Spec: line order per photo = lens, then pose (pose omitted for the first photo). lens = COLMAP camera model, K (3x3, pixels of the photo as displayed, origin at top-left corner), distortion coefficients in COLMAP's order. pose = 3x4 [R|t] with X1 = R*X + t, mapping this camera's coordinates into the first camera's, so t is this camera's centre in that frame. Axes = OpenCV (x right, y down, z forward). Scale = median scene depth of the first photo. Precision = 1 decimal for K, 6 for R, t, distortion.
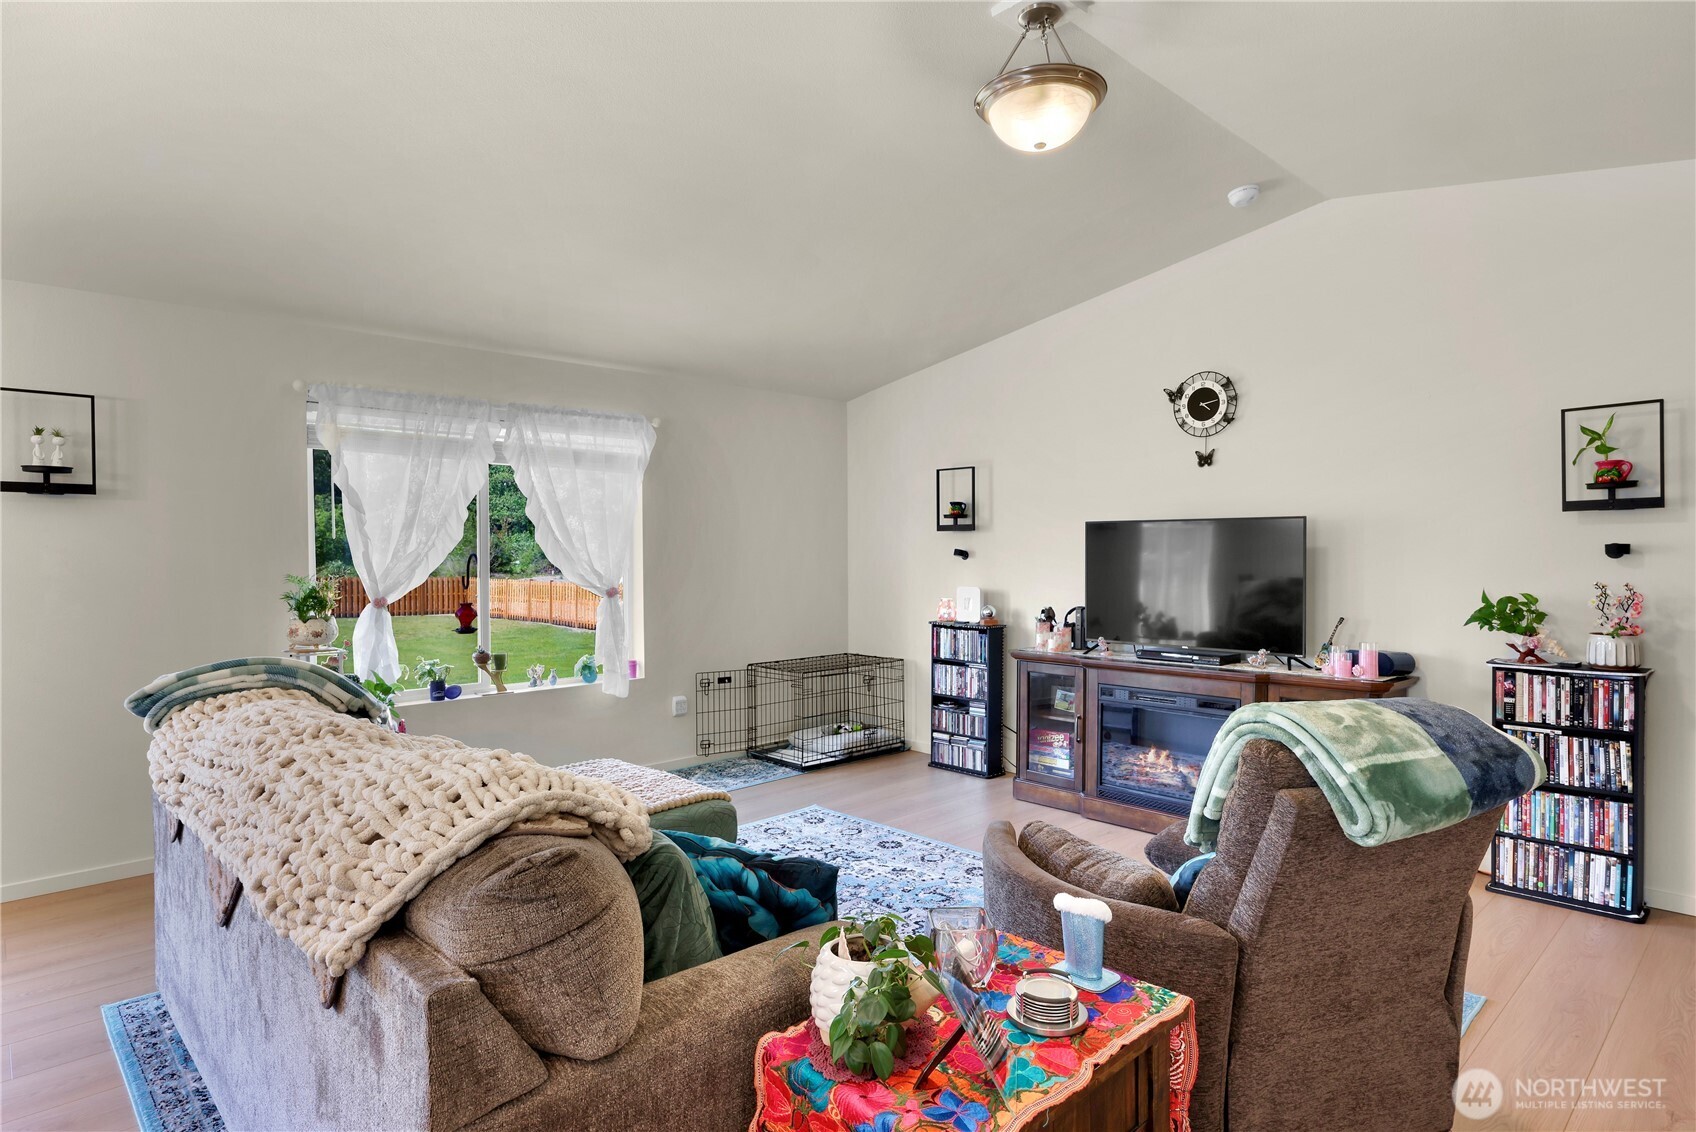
lens RADIAL K [[917.5, 0, 843.4], [0, 917.5, 565.6], [0, 0, 1]] dist [-0.000325, 0.001116]
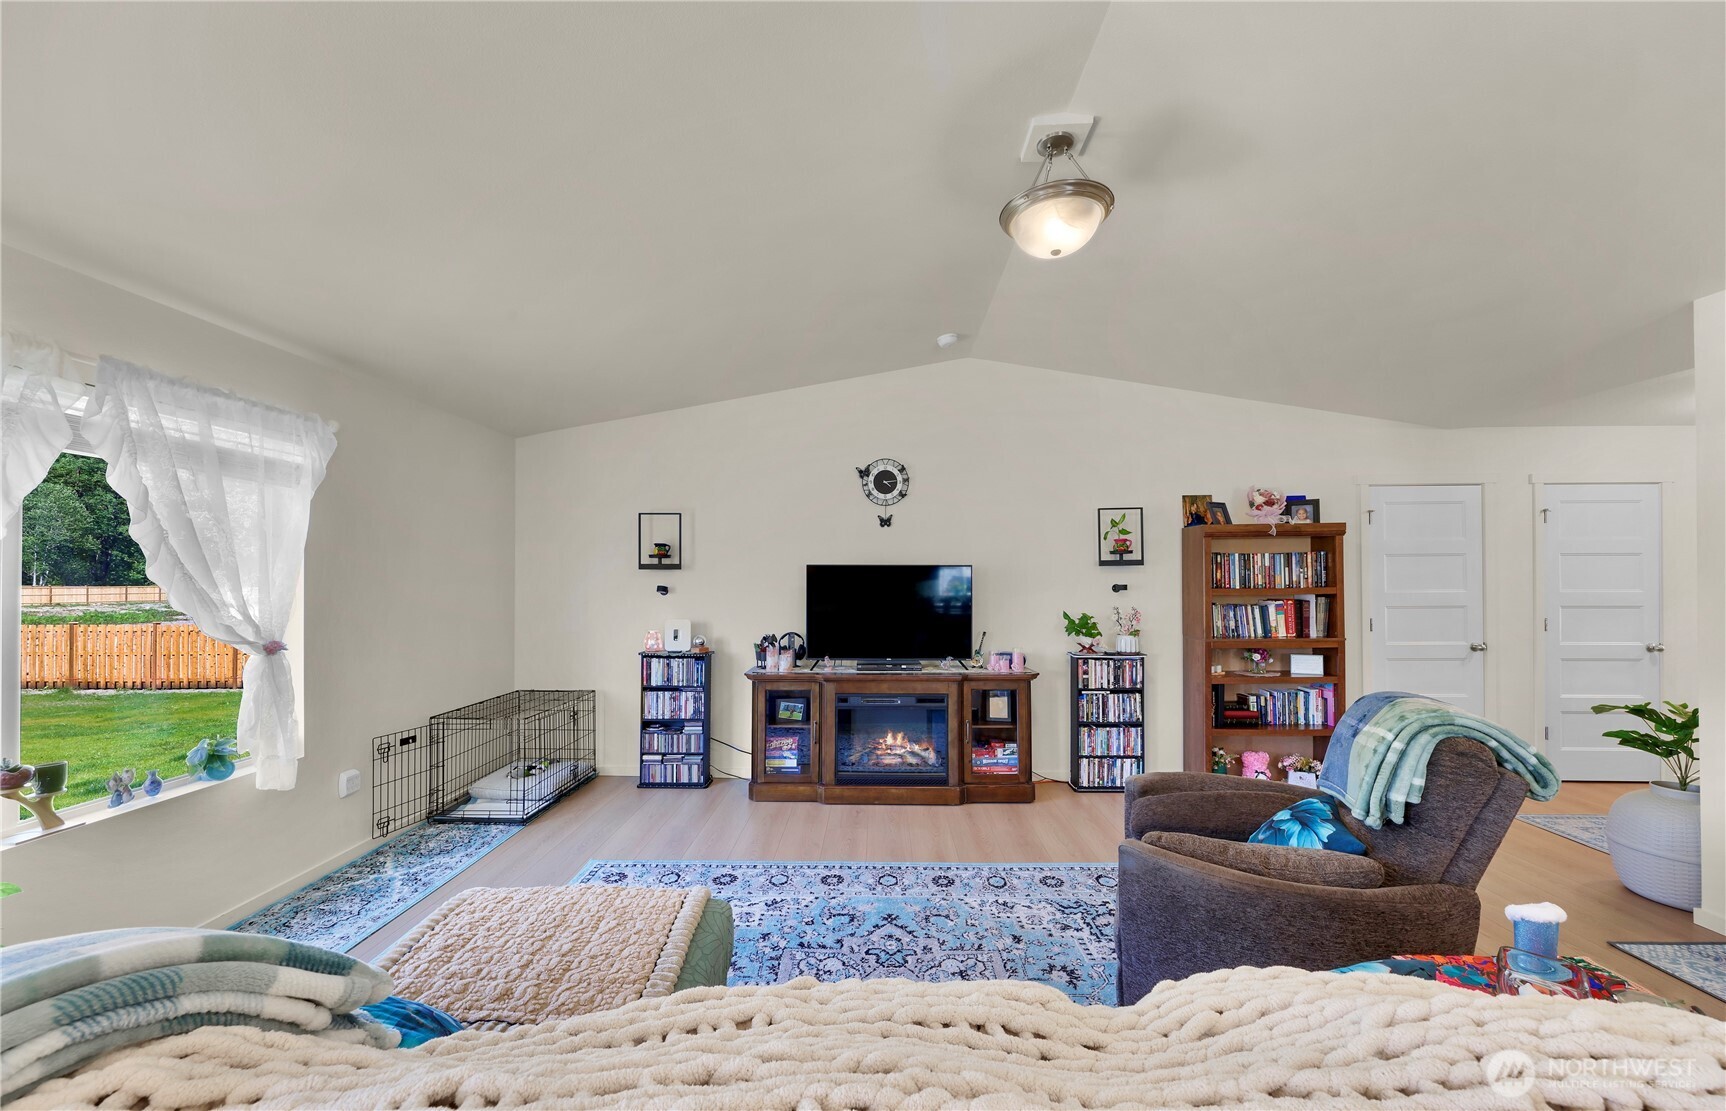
lens RADIAL K [[639.9, 0, 857.0], [0, 639.9, 572.9], [0, 0, 1]] dist [0.004701, -0.000004]
pose [[0.710486, 0.010812, 0.703628, -0.366914], [0.009579, 0.999641, -0.025032, -0.017302], [-0.703646, 0.024525, 0.710127, 0.403492]]
